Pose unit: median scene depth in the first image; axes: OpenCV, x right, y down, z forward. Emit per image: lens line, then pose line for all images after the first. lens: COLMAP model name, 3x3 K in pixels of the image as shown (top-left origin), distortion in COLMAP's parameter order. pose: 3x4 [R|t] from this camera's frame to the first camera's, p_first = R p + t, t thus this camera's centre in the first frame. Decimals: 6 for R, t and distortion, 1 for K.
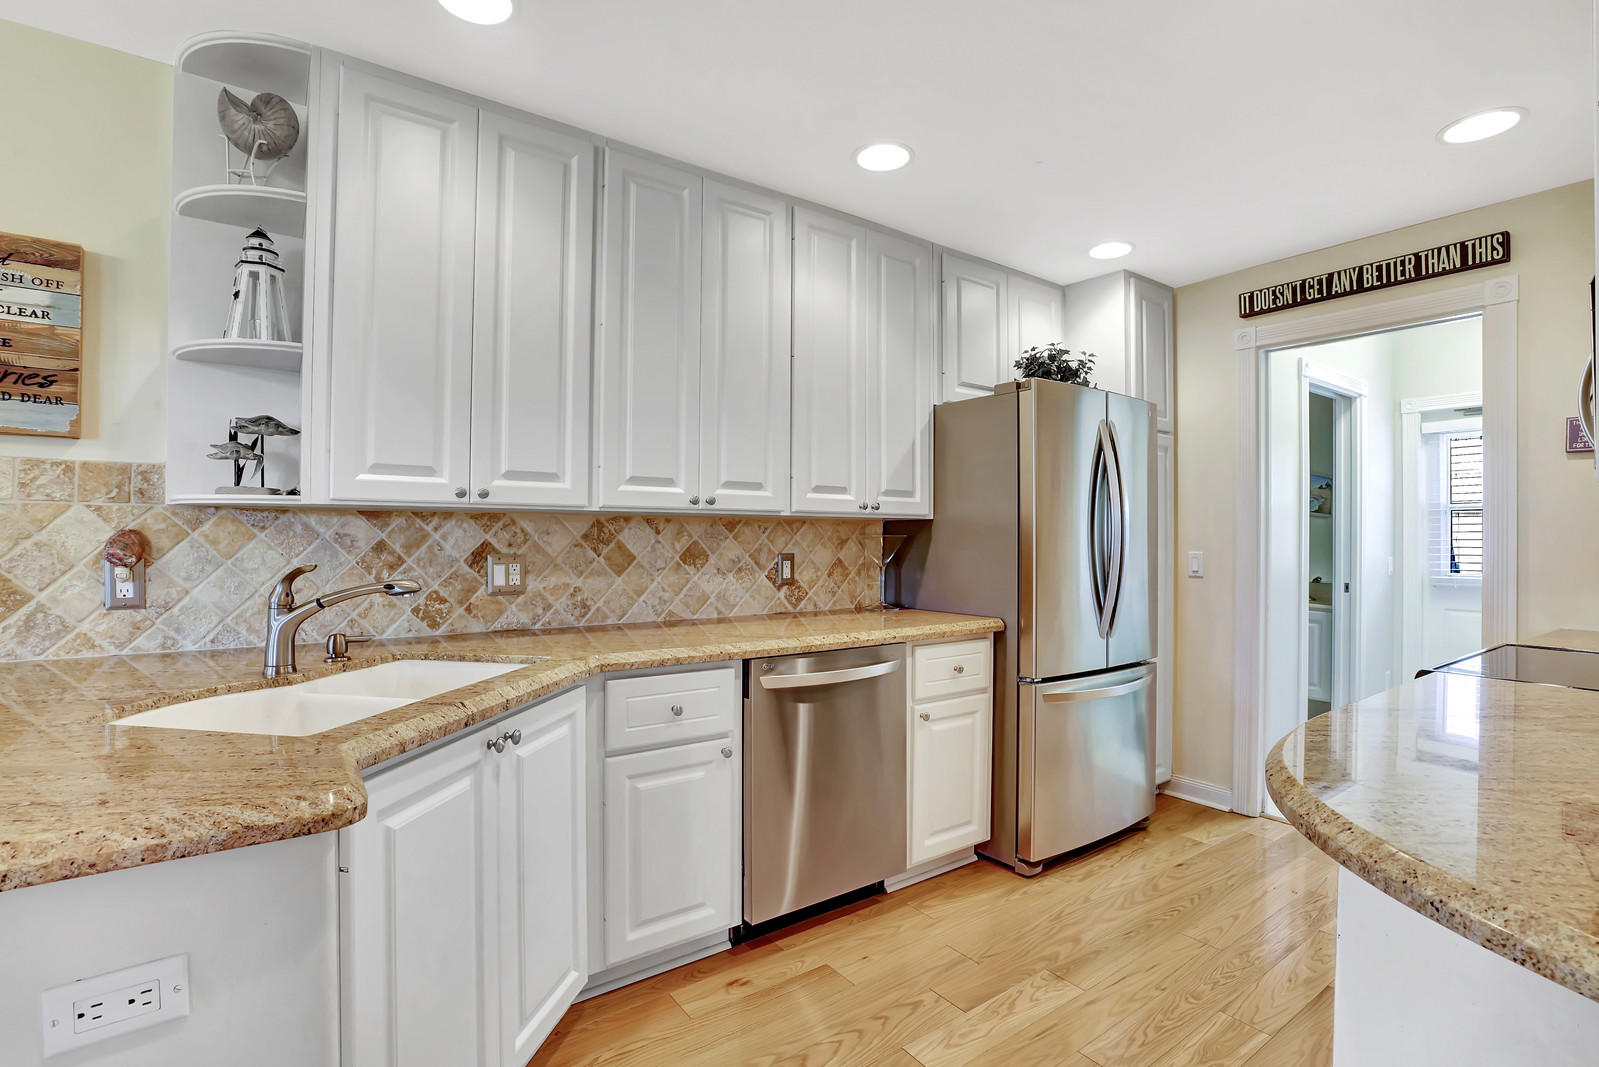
lens RADIAL K [[726.8, 0, 795.5], [0, 726.8, 542.7], [0, 0, 1]] dist [-0.055944, 0.018704]
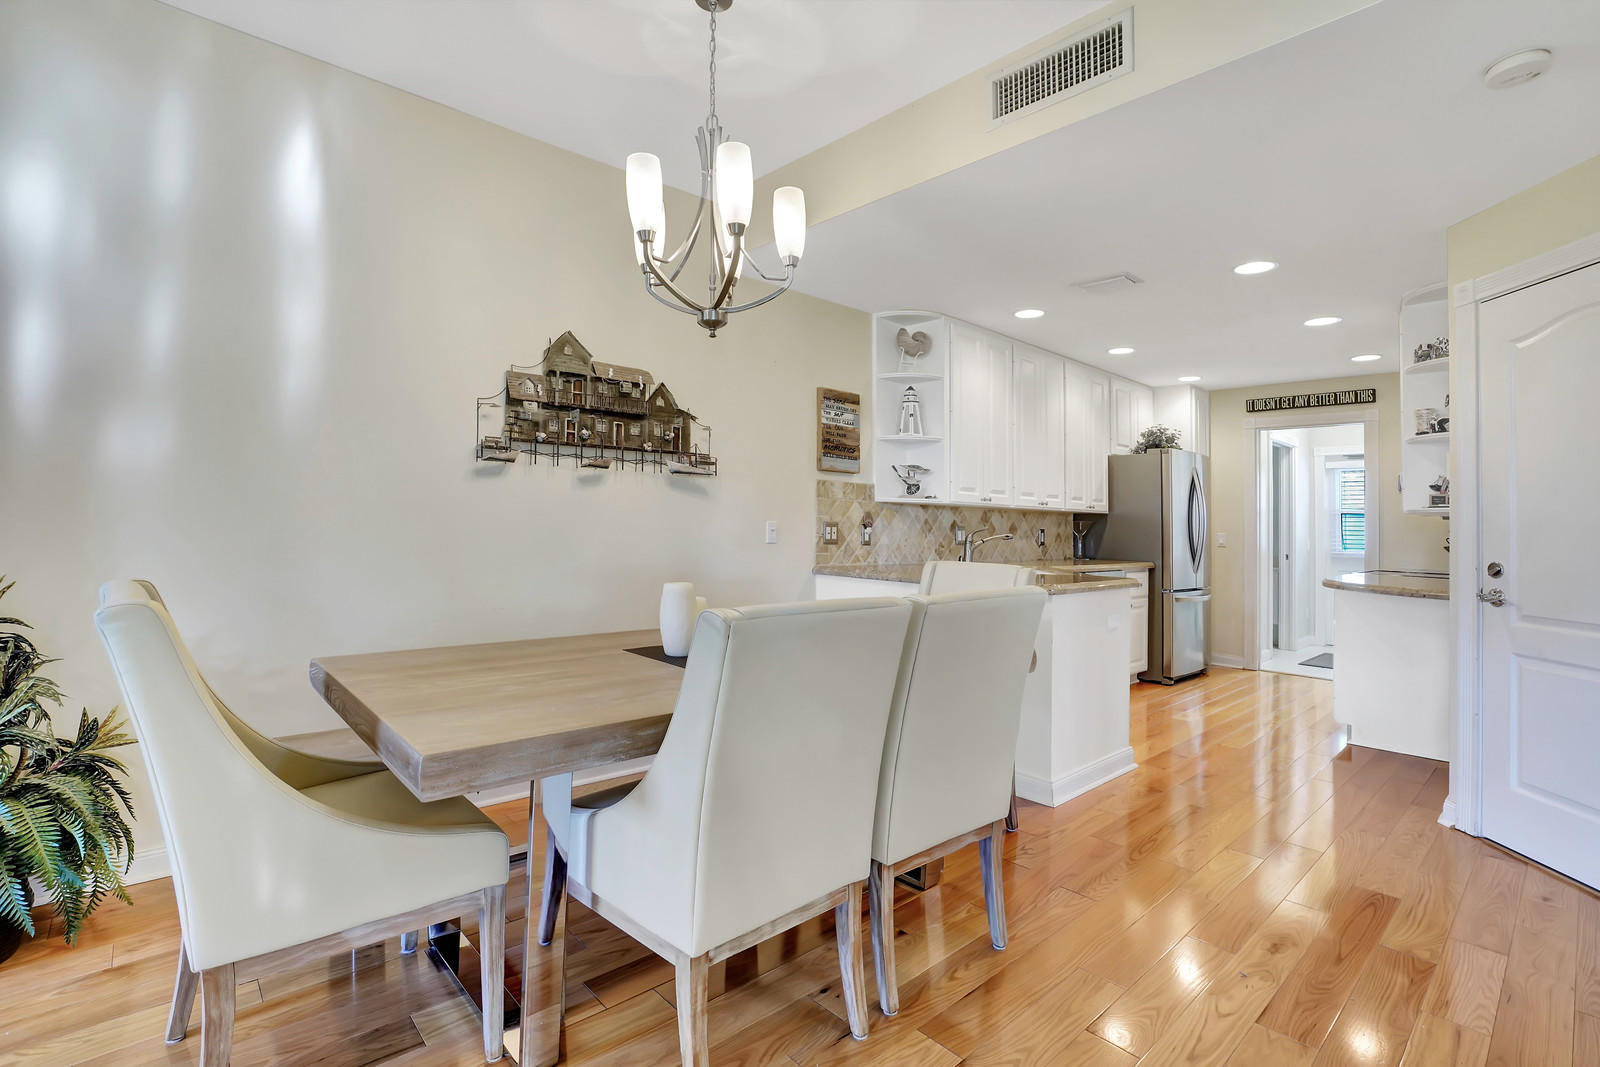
lens RADIAL K [[743.7, 0, 782.2], [0, 743.7, 509.1], [0, 0, 1]] dist [-0.044034, 0.015988]
pose [[0.992726, 0.027583, 0.117192, -0.970129], [-0.025419, 0.999478, -0.019918, 0.018730], [-0.117680, 0.016794, 0.992909, -0.932107]]
